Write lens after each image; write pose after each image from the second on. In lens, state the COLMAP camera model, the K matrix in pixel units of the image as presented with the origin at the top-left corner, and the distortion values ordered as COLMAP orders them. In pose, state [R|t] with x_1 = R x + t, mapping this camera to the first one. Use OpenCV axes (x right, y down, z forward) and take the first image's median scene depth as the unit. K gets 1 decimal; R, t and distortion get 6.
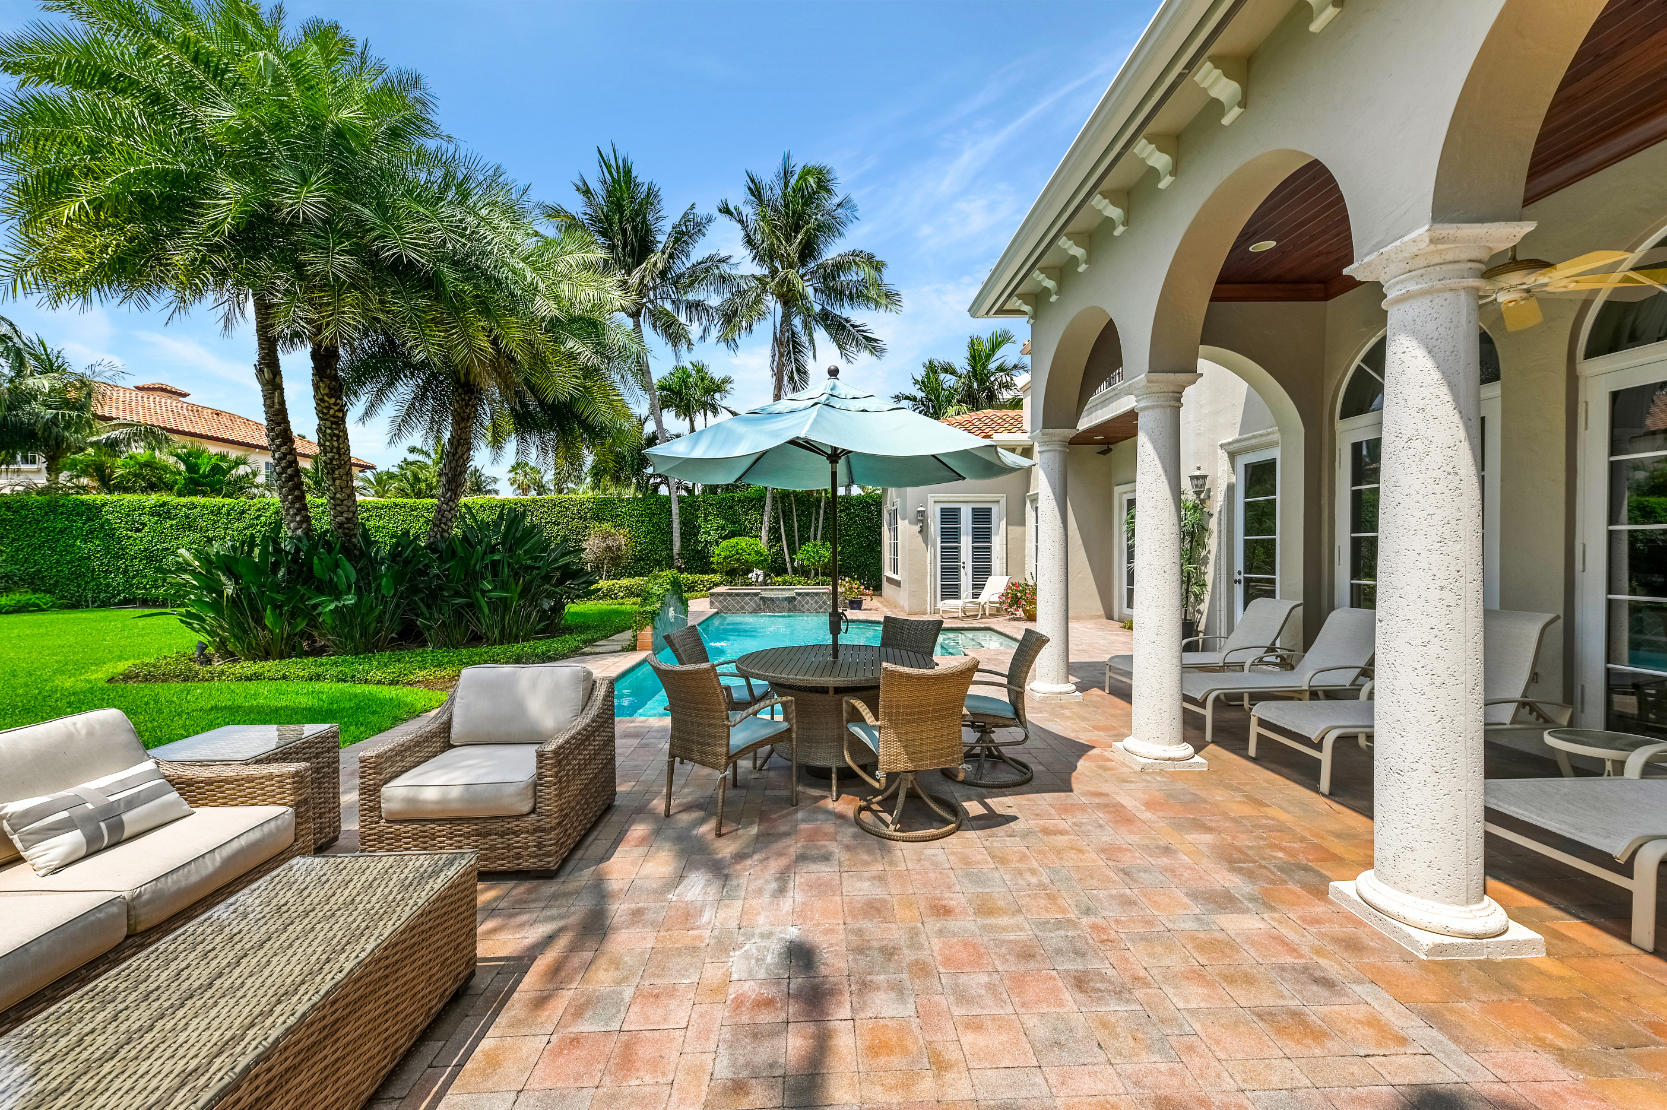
lens RADIAL K [[628.4, 0, 827.3], [0, 628.4, 557.2], [0, 0, 1]] dist [-0.000902, -0.000018]
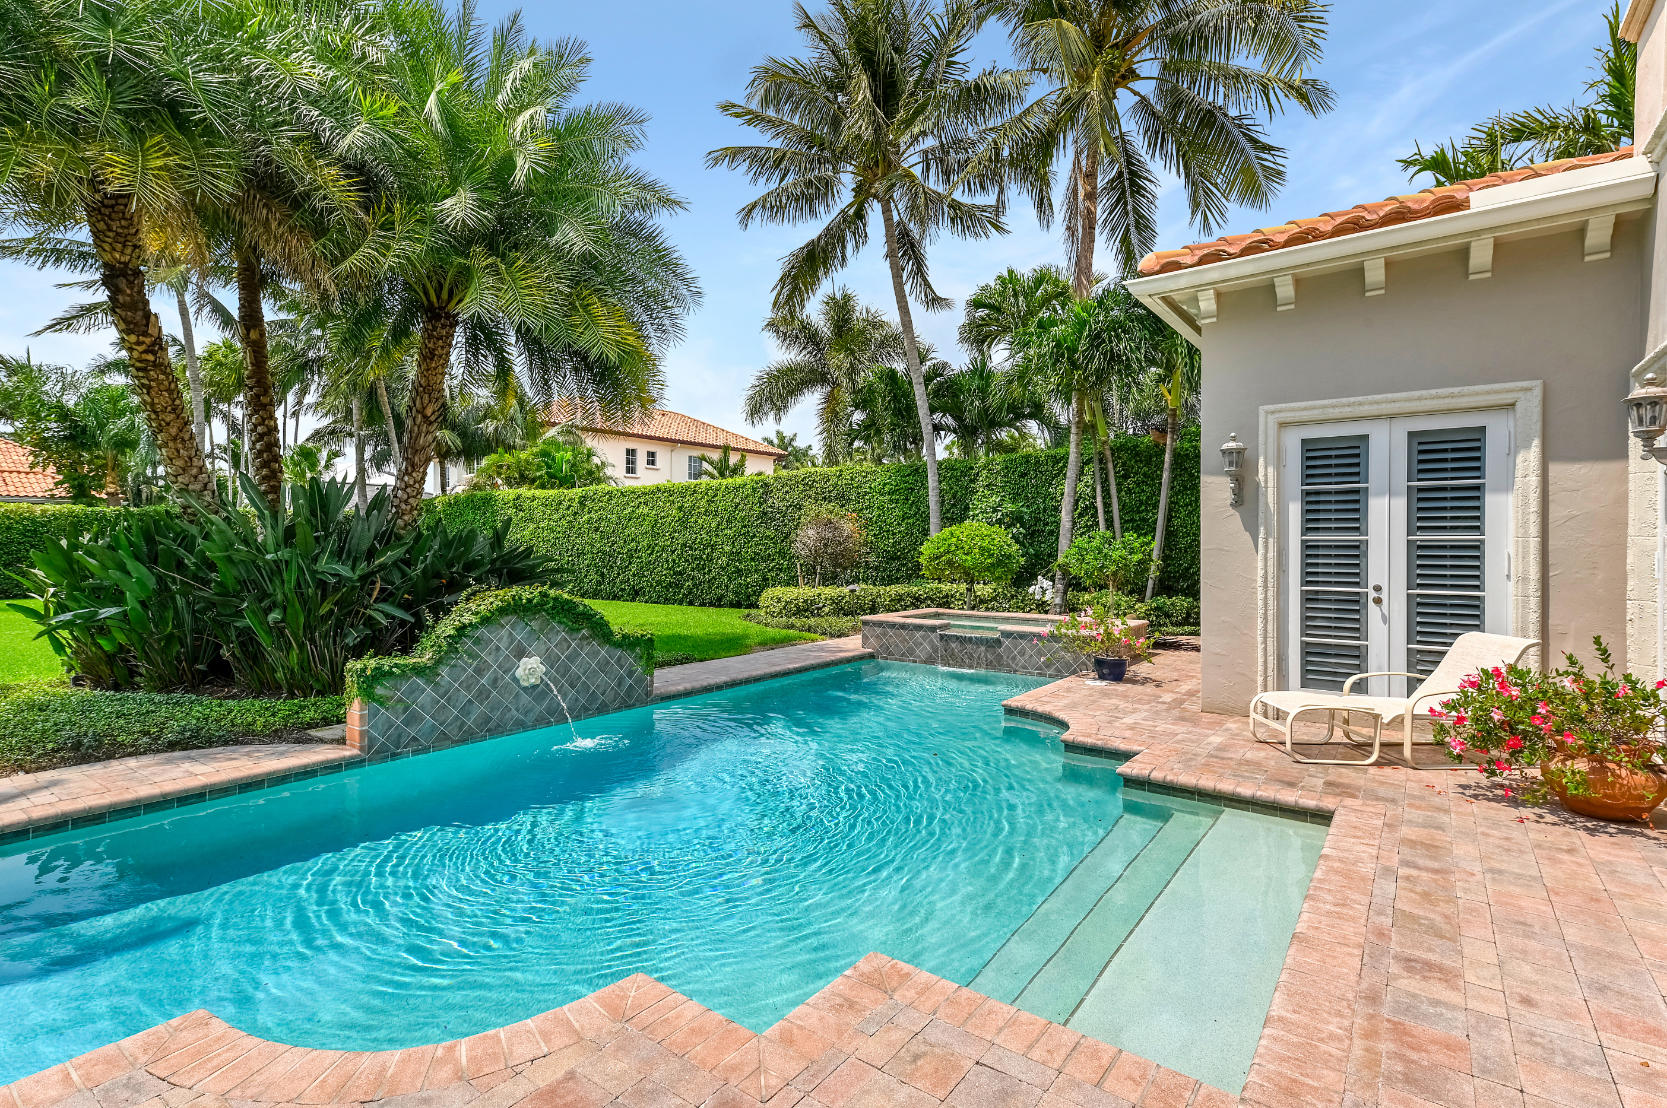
lens RADIAL K [[779.1, 0, 834.1], [0, 779.1, 548.0], [0, 0, 1]] dist [0.026592, -0.000281]
pose [[0.782532, 0.010457, -0.622523, 0.253496], [-0.014532, 0.999893, -0.001472, -0.008700], [0.622441, 0.010199, 0.782600, 0.455436]]
